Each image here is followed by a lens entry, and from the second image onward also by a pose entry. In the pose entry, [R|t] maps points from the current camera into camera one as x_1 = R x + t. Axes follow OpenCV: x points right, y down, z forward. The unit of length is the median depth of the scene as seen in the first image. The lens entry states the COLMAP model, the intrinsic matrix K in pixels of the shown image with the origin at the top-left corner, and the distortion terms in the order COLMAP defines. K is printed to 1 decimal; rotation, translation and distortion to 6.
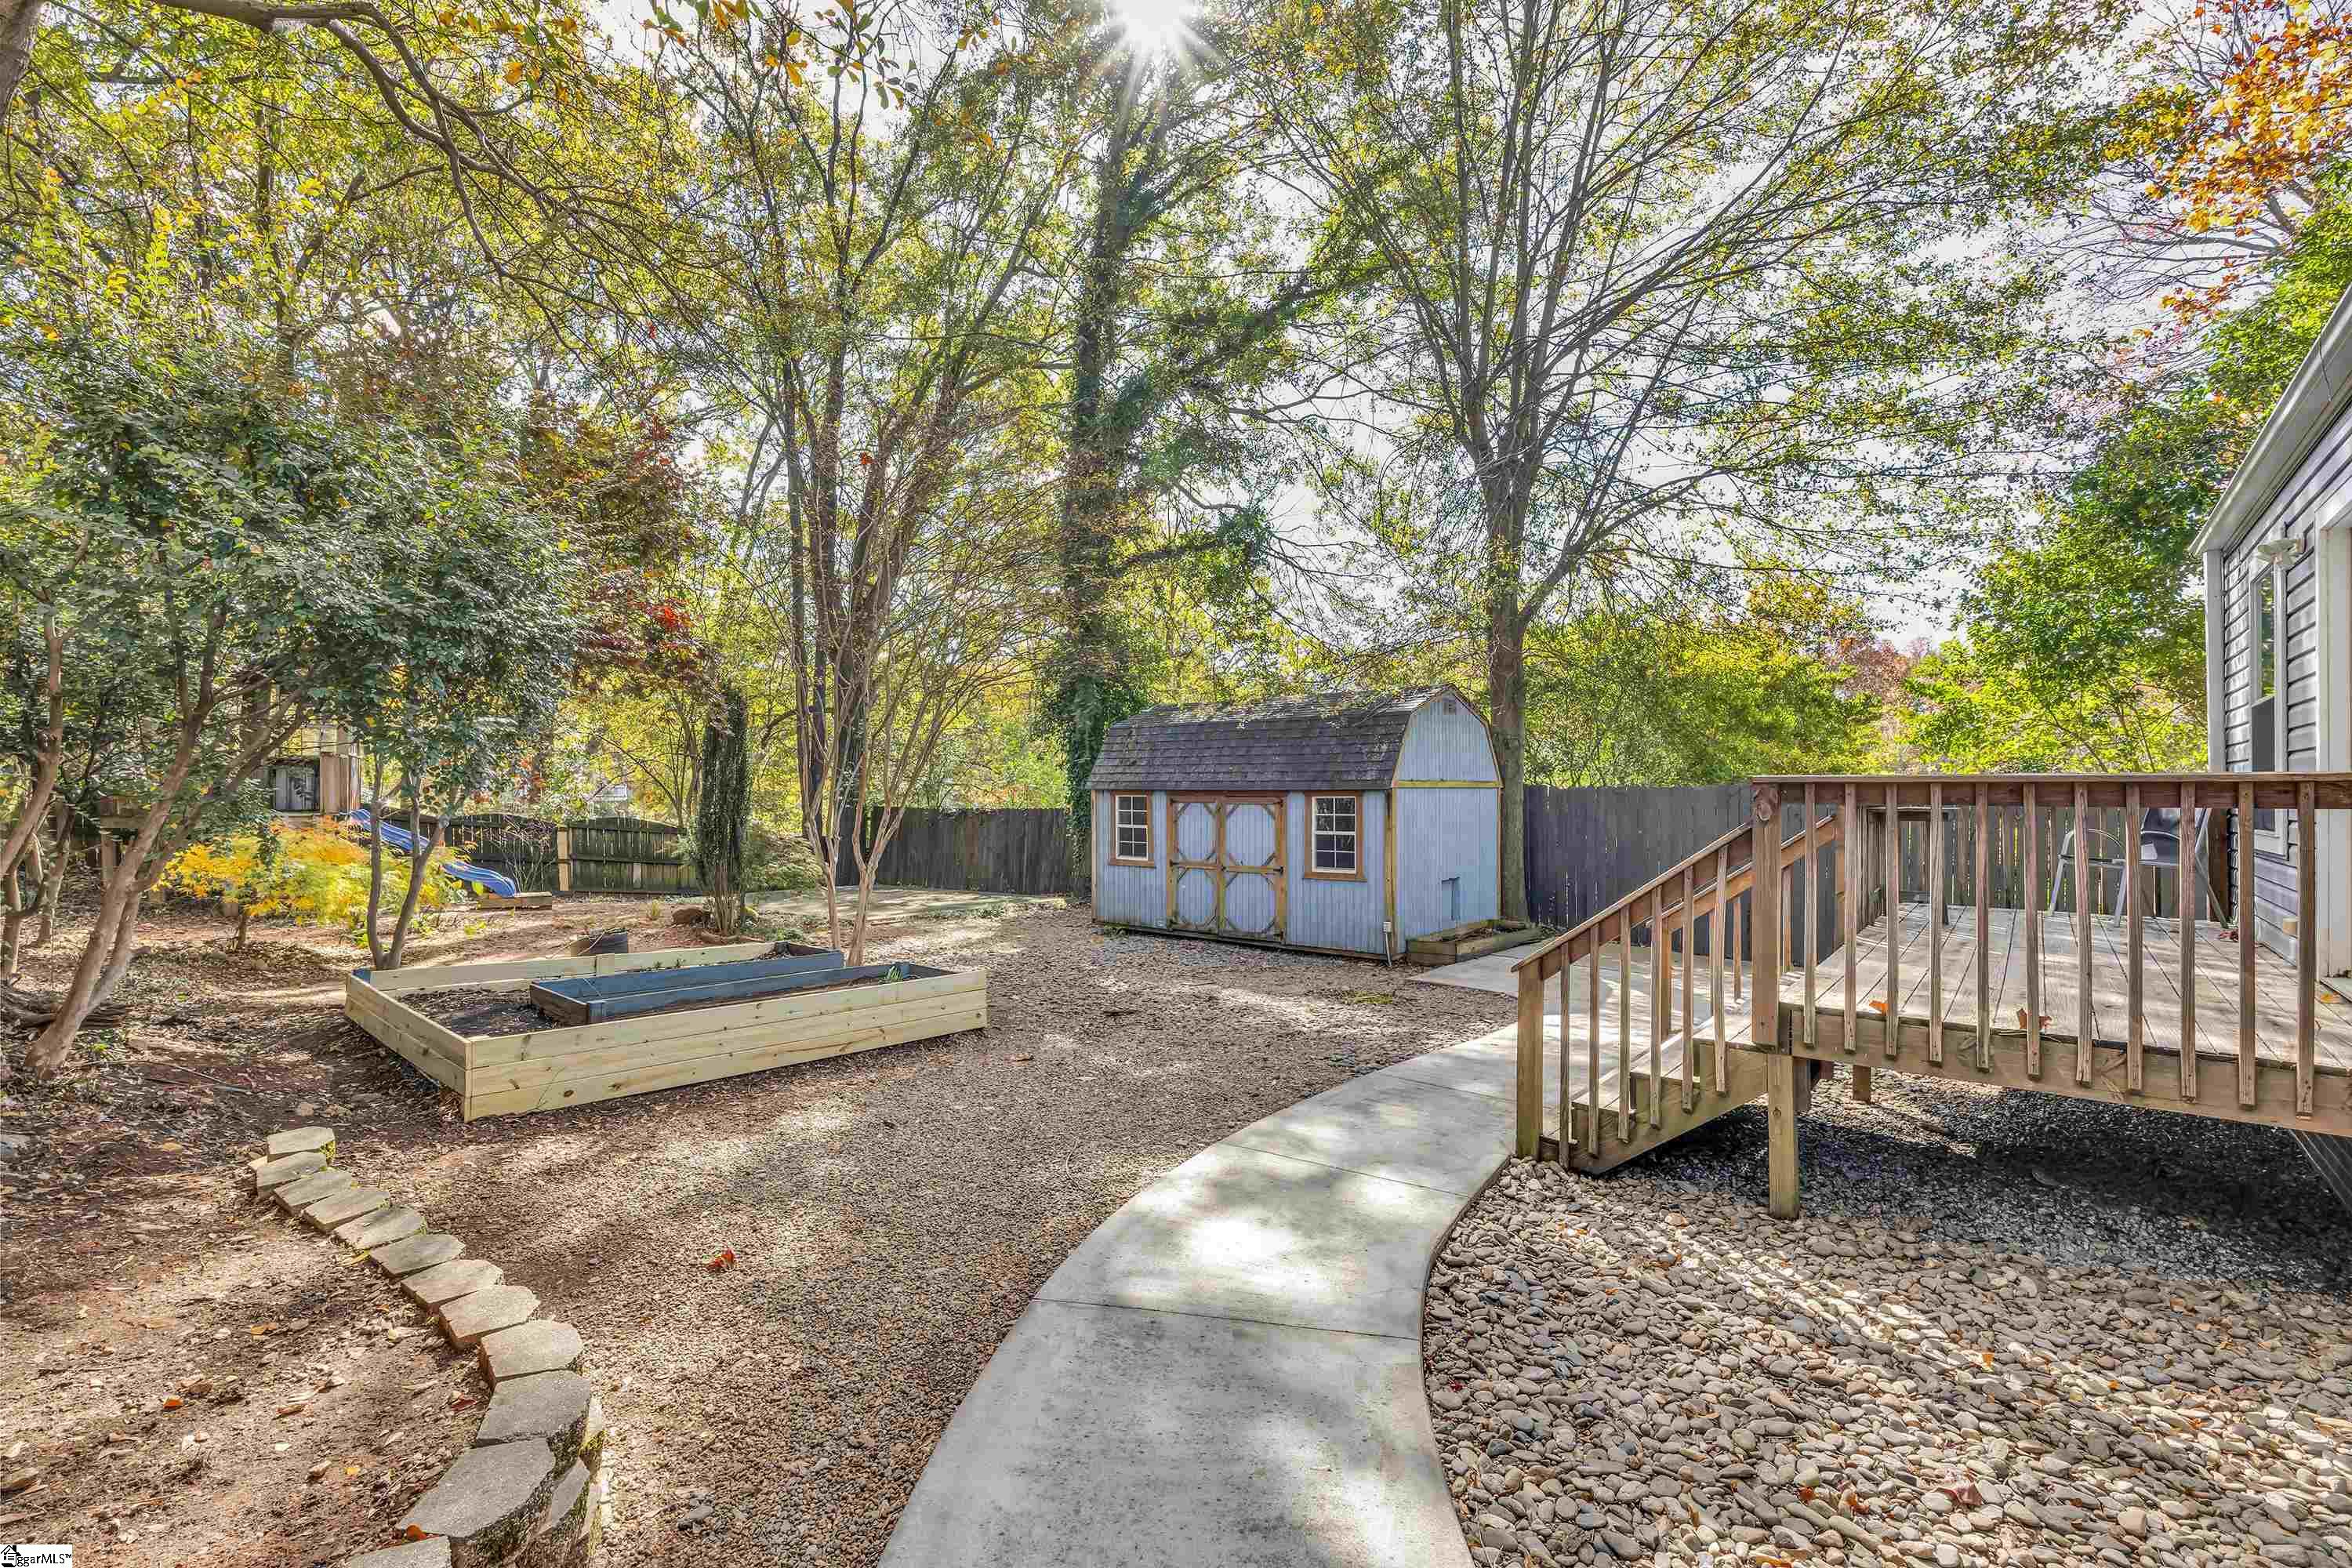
lens RADIAL K [[1033.7, 0, 1195.7], [0, 1033.7, 797.4], [0, 0, 1]] dist [-0.001671, -0.000117]
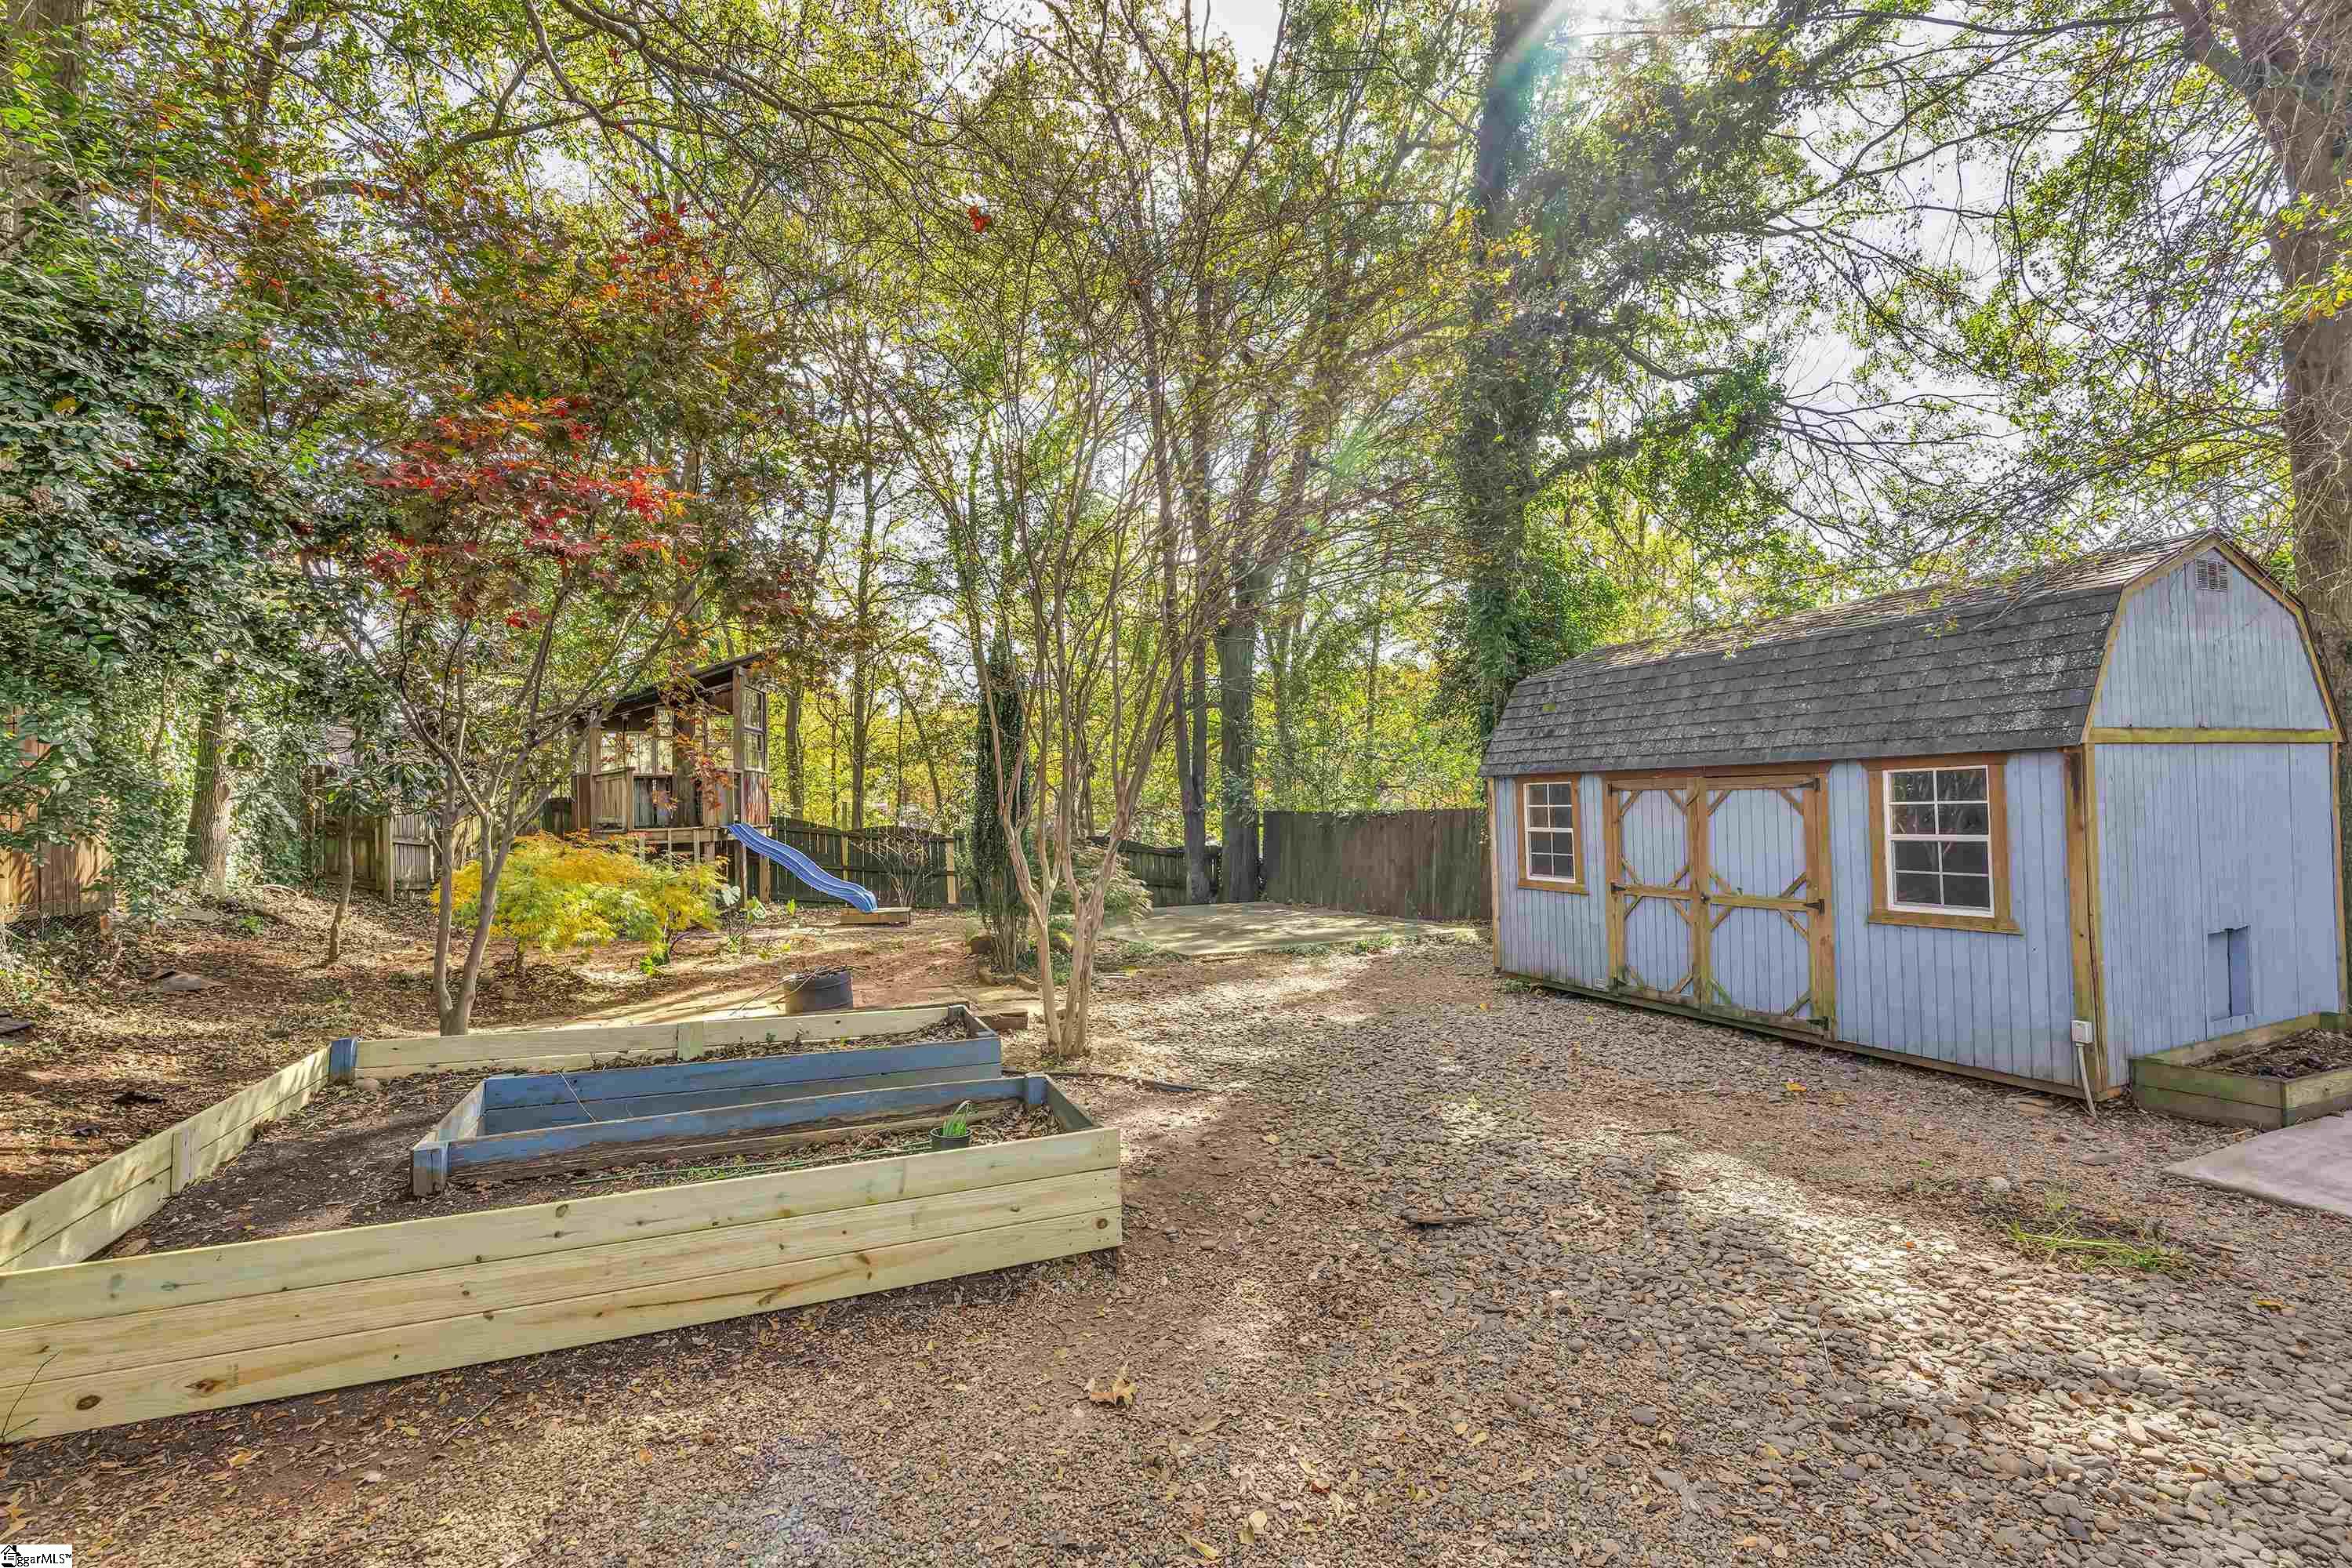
lens RADIAL K [[1034.8, 0, 1174.4], [0, 1034.8, 789.1], [0, 0, 1]] dist [-0.001197, 0.000225]
pose [[0.891710, -0.029894, -0.451619, 0.025056], [0.023118, 0.999522, -0.020514, 0.010838], [0.452017, 0.007852, 0.891975, 0.330544]]
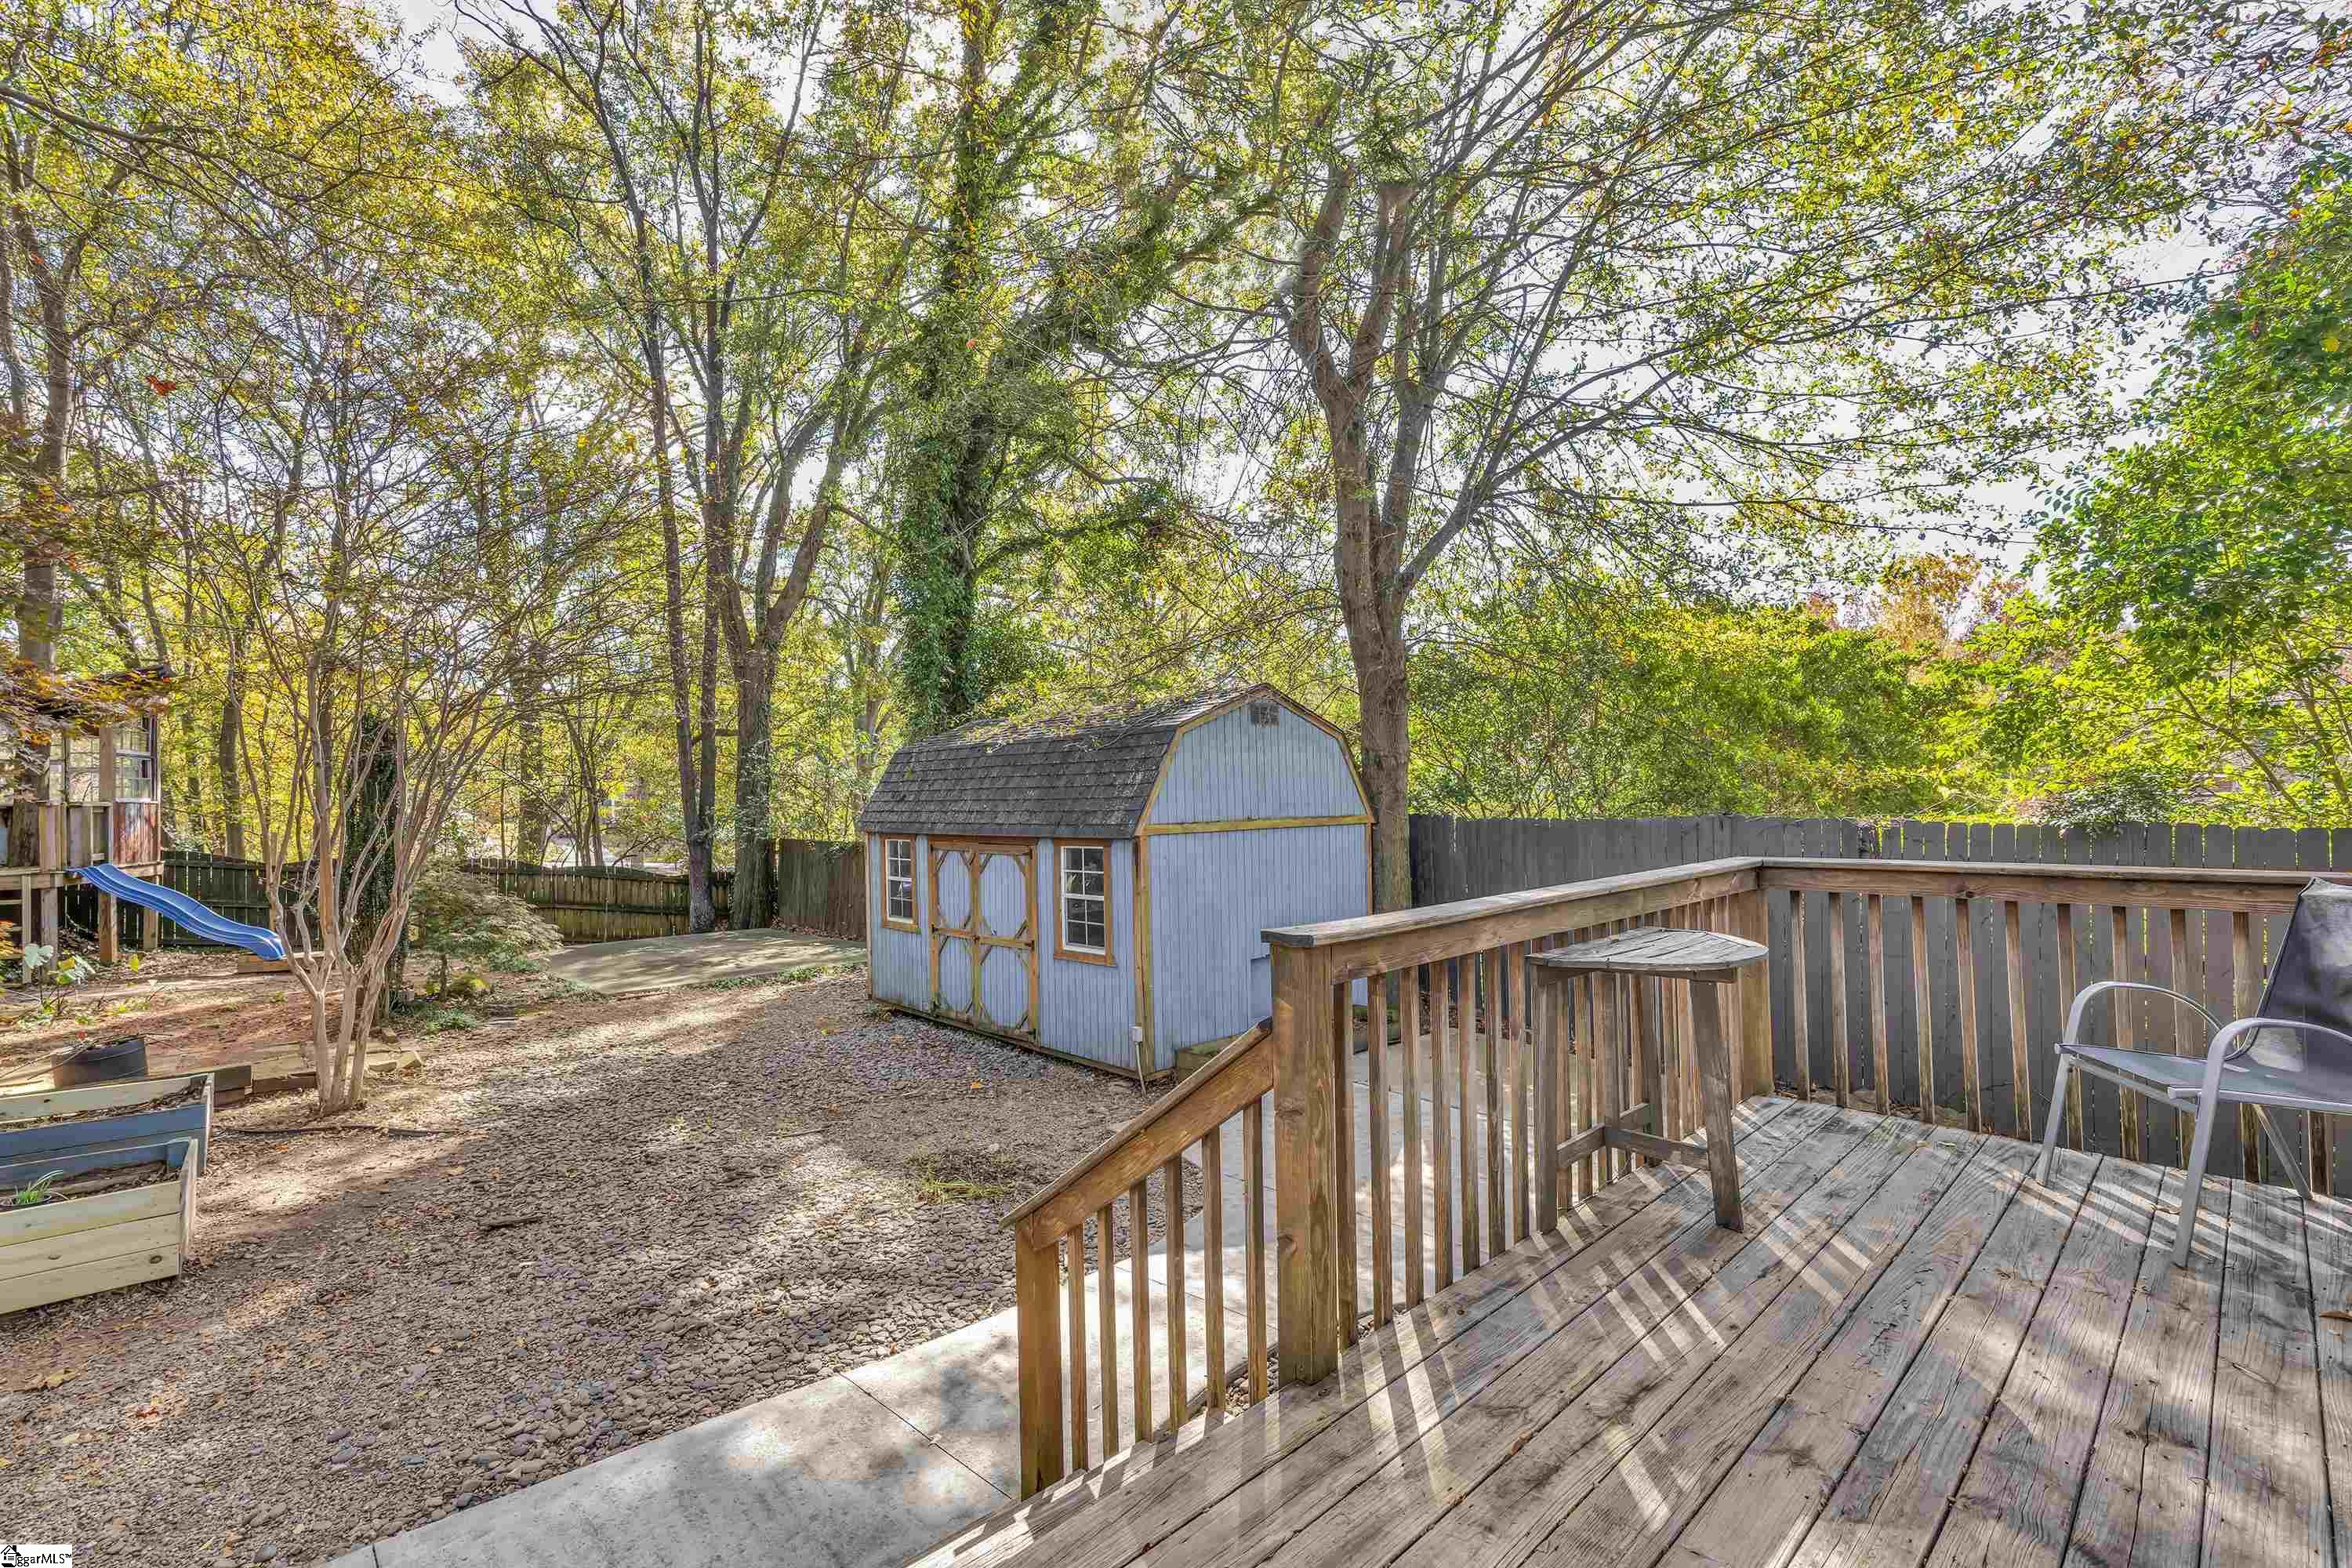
lens RADIAL K [[1034.8, 0, 1174.4], [0, 1034.8, 789.1], [0, 0, 1]] dist [-0.001197, 0.000225]
pose [[0.990890, -0.021116, -0.133008, 0.269110], [0.019221, 0.999695, -0.015519, -0.025922], [0.133295, 0.012821, 0.990993, 0.267152]]
